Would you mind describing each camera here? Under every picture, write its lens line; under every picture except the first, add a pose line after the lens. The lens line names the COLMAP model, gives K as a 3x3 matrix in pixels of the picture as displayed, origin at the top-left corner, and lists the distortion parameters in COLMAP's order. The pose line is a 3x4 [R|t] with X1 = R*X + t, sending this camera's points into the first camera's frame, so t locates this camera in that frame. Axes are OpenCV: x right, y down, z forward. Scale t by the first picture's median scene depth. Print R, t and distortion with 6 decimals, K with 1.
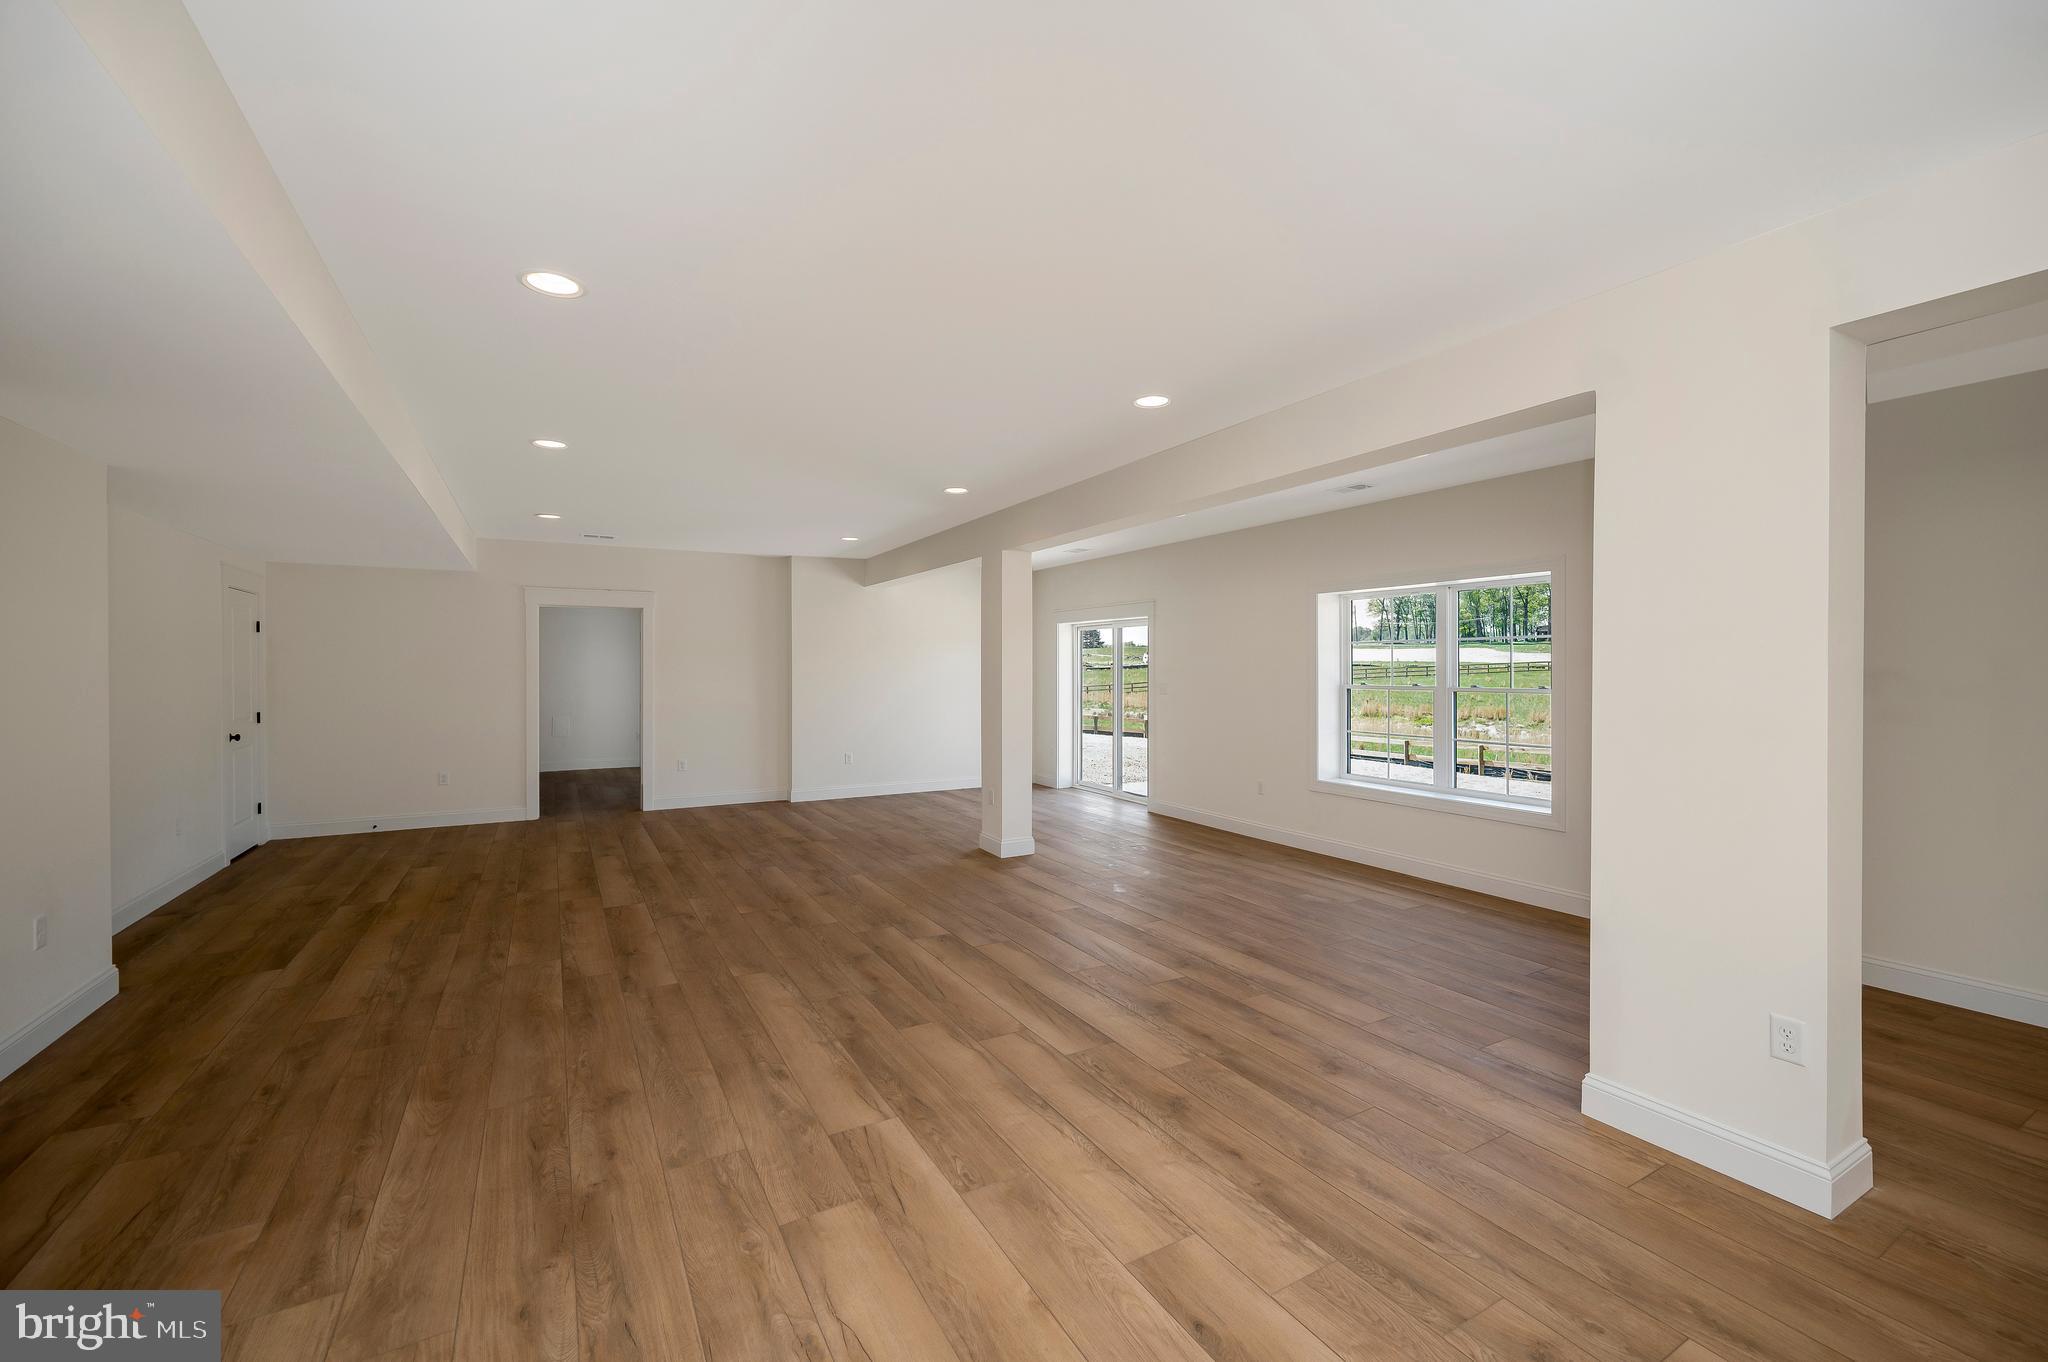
lens RADIAL K [[803.9, 0, 1025.7], [0, 803.9, 660.9], [0, 0, 1]] dist [0.000101, -0.000156]
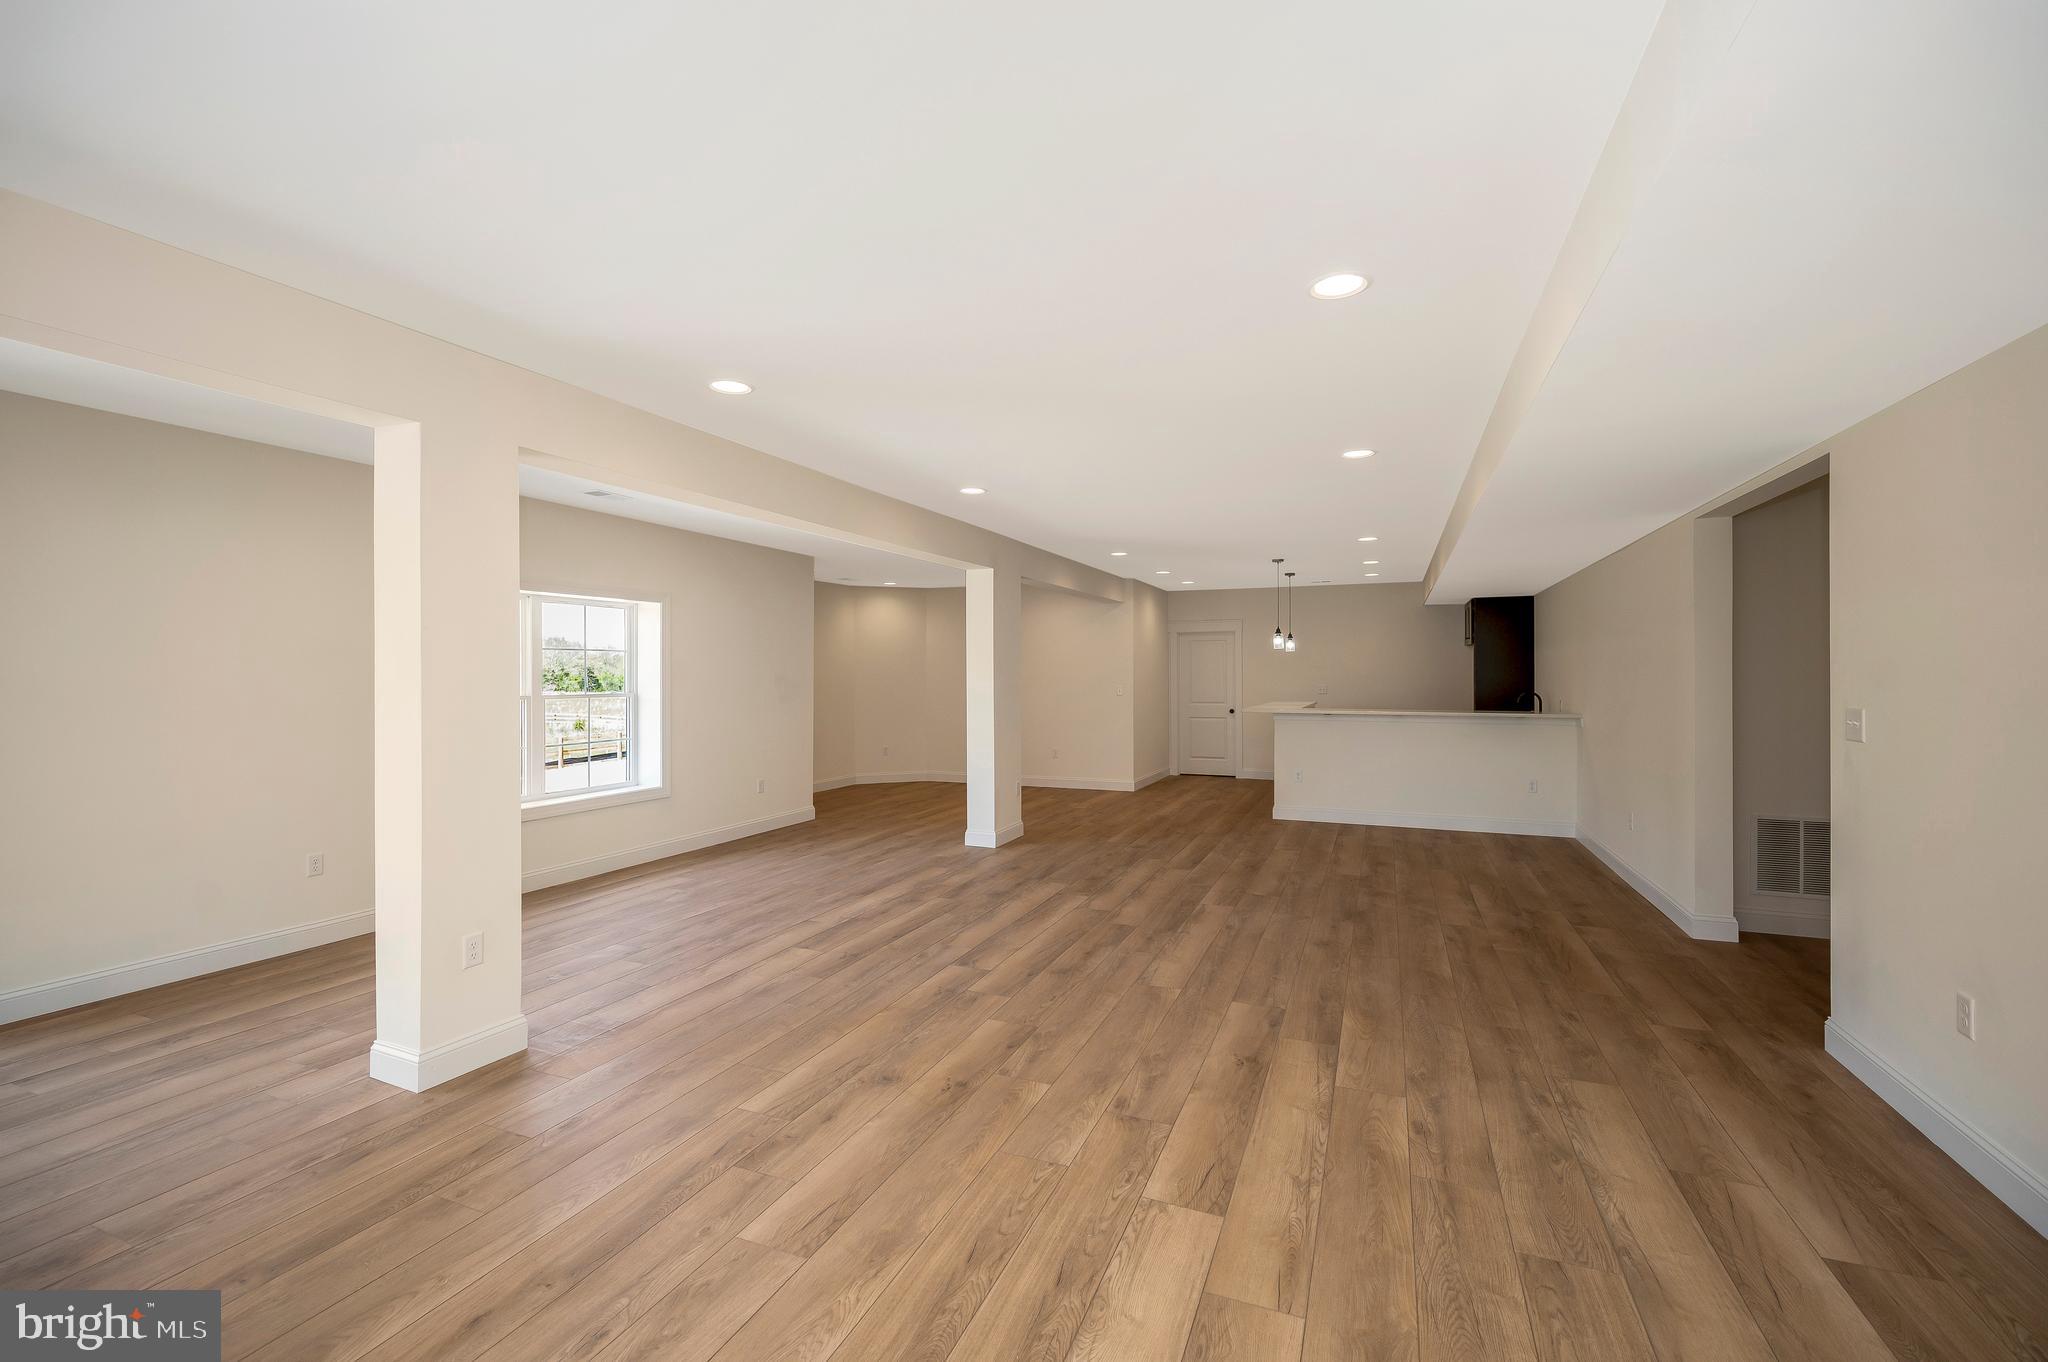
lens RADIAL K [[862.3, 0, 1024.0], [0, 862.3, 681.0], [0, 0, 1]] dist [-0.000228, 0.000317]
pose [[-0.595986, -0.002022, 0.802992, -1.086906], [-0.002031, 0.999997, 0.001010, 0.018494], [-0.802992, -0.001029, -0.595989, 1.776370]]
